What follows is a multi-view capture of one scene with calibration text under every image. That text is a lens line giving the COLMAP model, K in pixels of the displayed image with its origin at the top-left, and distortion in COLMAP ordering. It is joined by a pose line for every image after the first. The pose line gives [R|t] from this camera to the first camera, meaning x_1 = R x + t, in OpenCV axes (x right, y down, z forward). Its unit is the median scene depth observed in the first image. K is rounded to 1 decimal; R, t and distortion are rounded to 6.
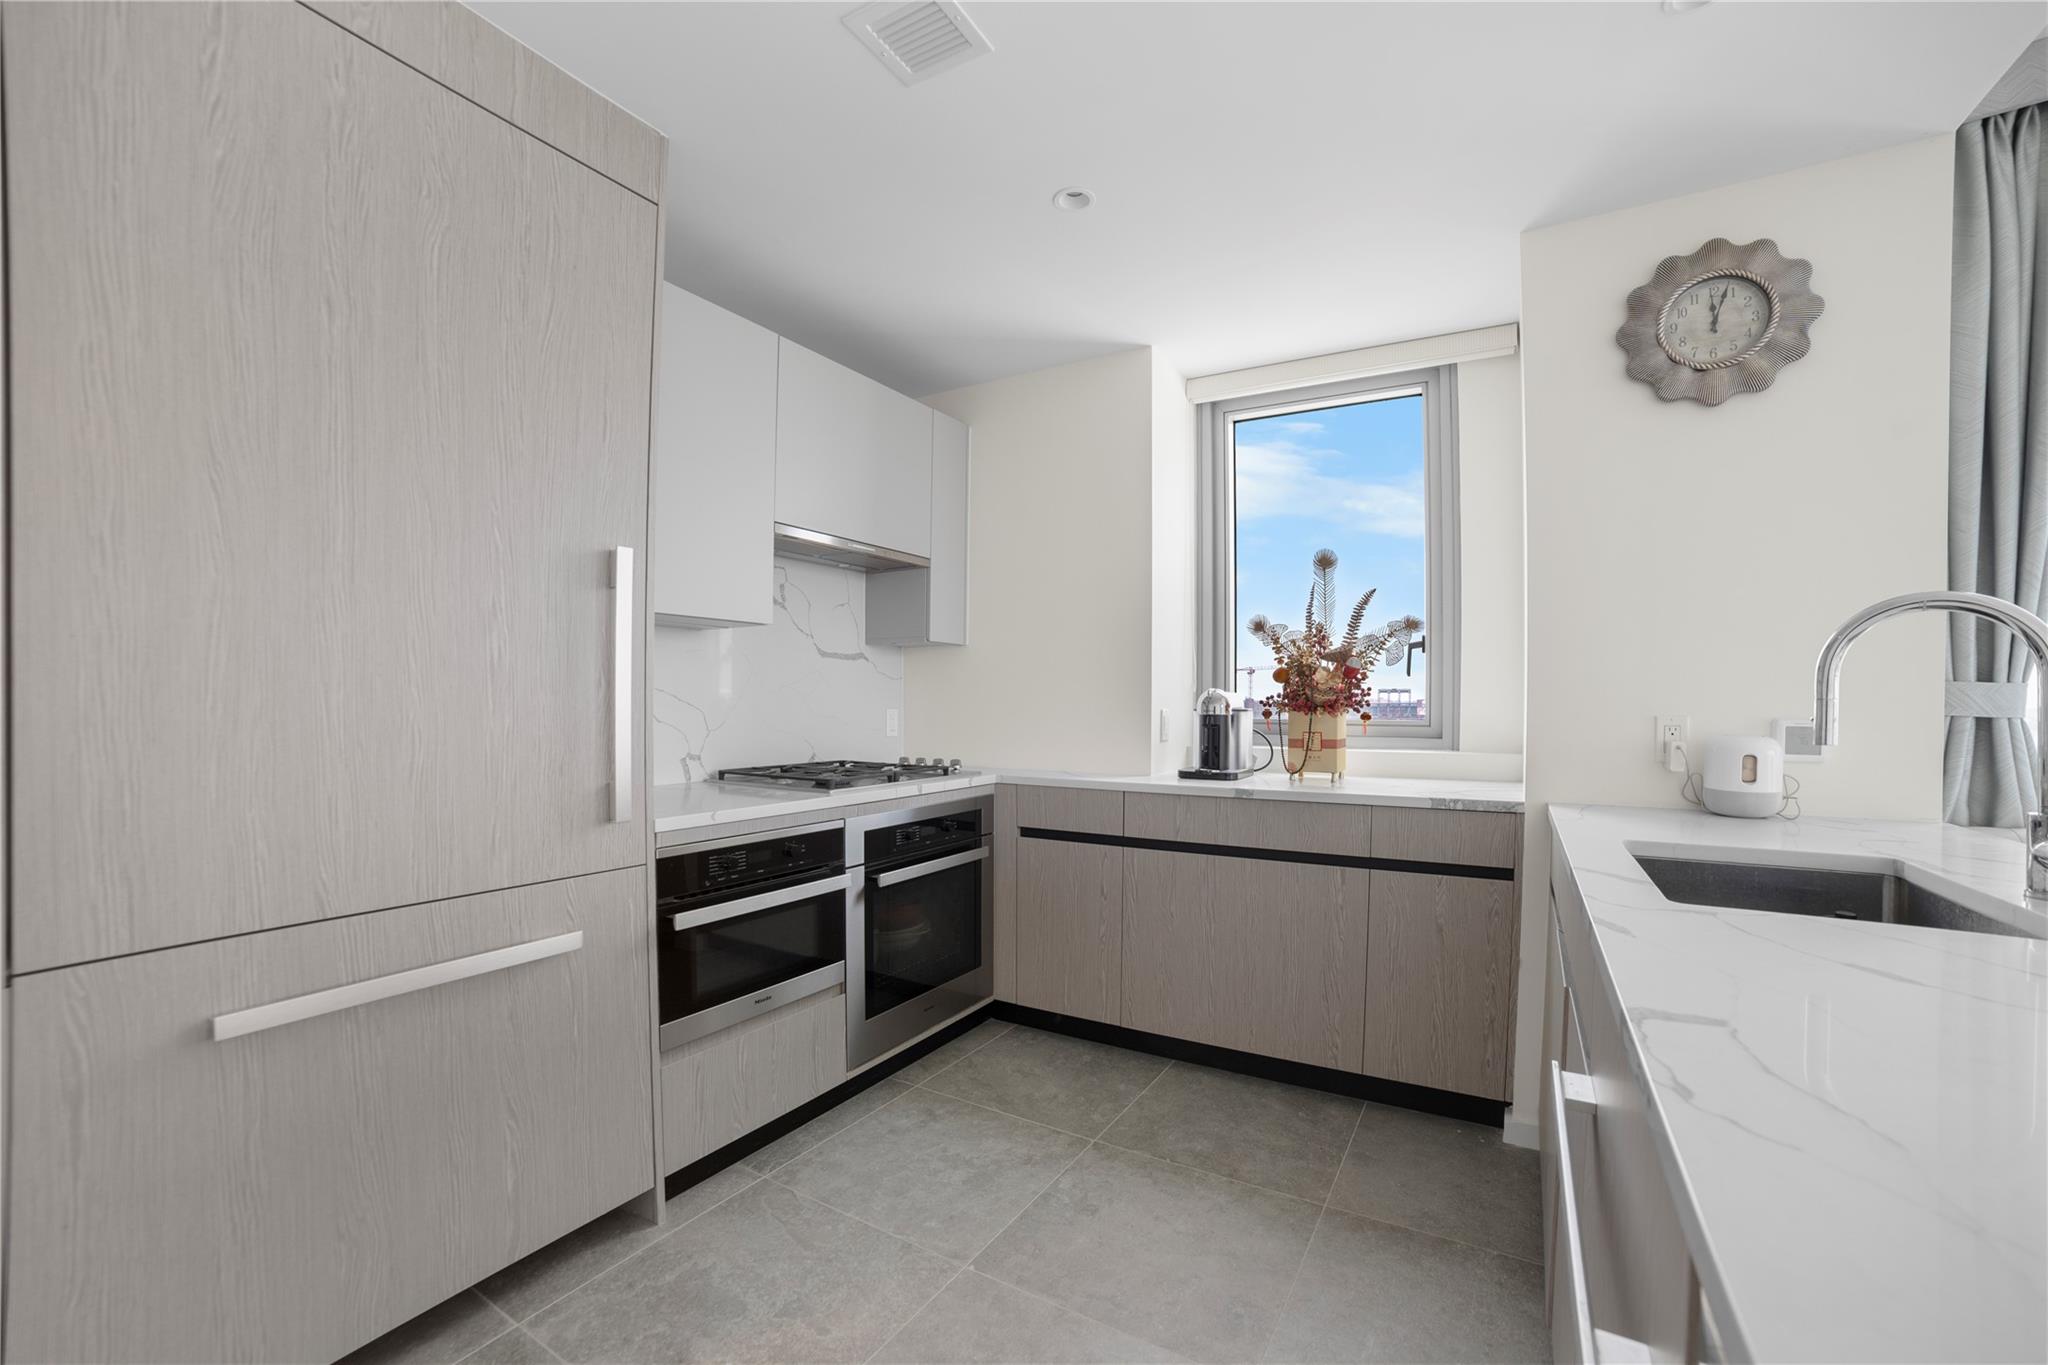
lens RADIAL K [[838.1, 0, 1032.1], [0, 838.1, 708.1], [0, 0, 1]] dist [-0.070181, 0.018559]
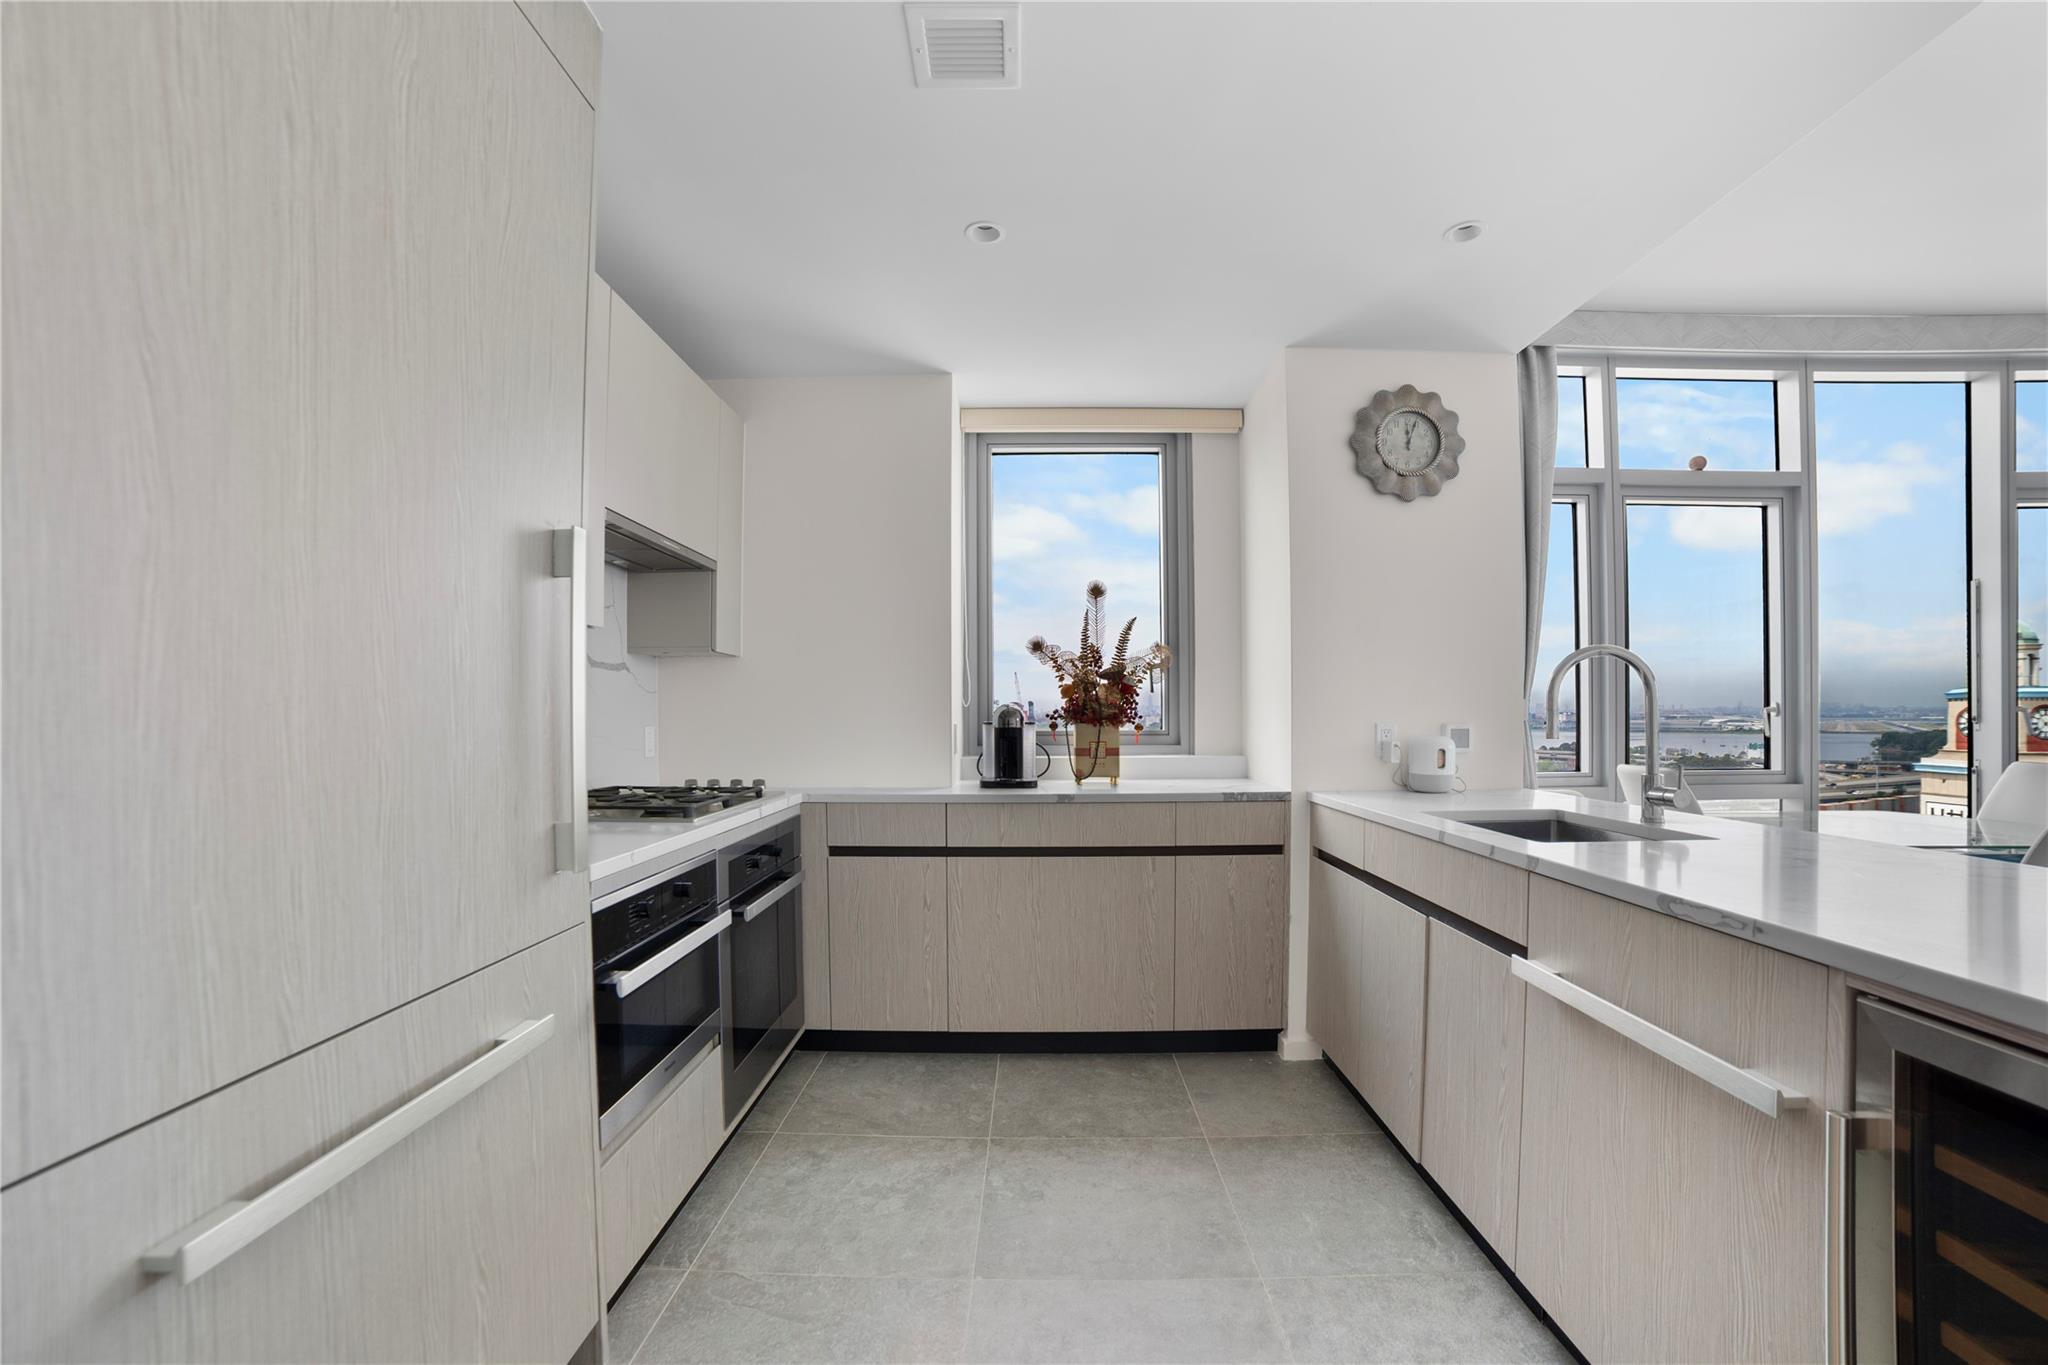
lens RADIAL K [[838.1, 0, 1015.0], [0, 838.1, 721.5], [0, 0, 1]] dist [-0.070181, 0.018559]
pose [[0.868046, -0.010550, 0.496372, -0.451150], [0.010452, 0.999941, 0.002974, -0.004255], [-0.496374, 0.002606, 0.868105, 0.086118]]
